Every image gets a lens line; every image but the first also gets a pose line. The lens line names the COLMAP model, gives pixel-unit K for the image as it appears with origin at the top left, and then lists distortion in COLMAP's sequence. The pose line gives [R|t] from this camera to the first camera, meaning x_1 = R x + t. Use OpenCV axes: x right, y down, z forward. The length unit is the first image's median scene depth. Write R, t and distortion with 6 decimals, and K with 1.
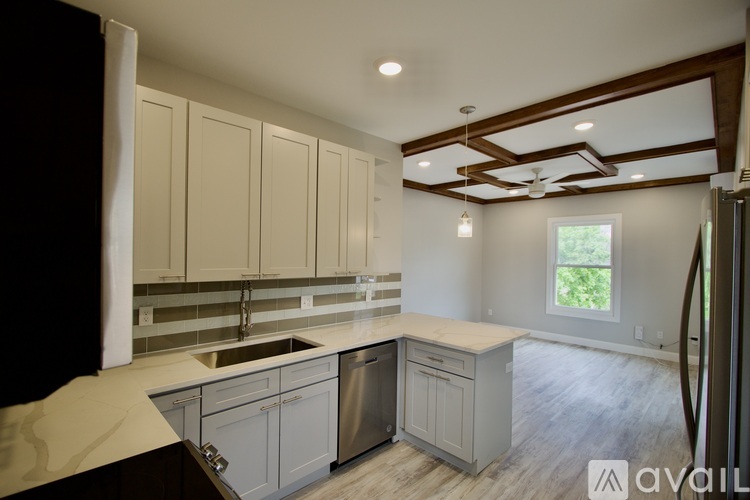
lens RADIAL K [[343.4, 0, 376.6], [0, 343.4, 254.0], [0, 0, 1]] dist [0.000256, 0.000011]
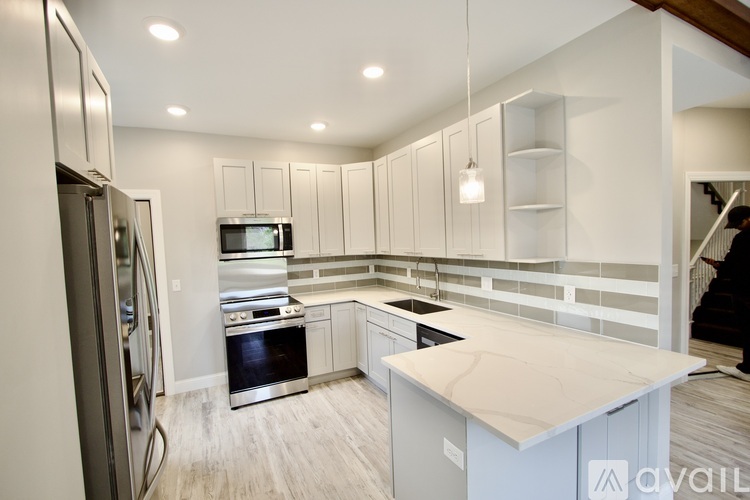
lens RADIAL K [[340.7, 0, 371.3], [0, 340.7, 254.7], [0, 0, 1]] dist [-0.001564, -0.000227]
pose [[-0.291032, 0.034610, -0.956087, 0.469778], [0.029360, 0.999198, 0.027234, 0.011370], [0.956263, -0.020145, -0.291815, 0.546730]]
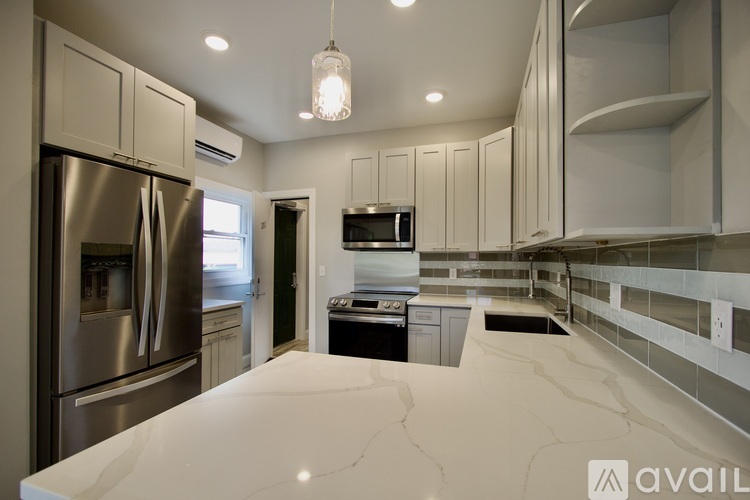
lens RADIAL K [[347.5, 0, 374.9], [0, 347.5, 254.2], [0, 0, 1]] dist [-0.001135, -0.000276]
pose [[-0.876888, -0.031461, -0.479664, 0.206472], [-0.024871, 0.999489, -0.020088, 0.055335], [0.480051, -0.005685, -0.877222, 0.726098]]
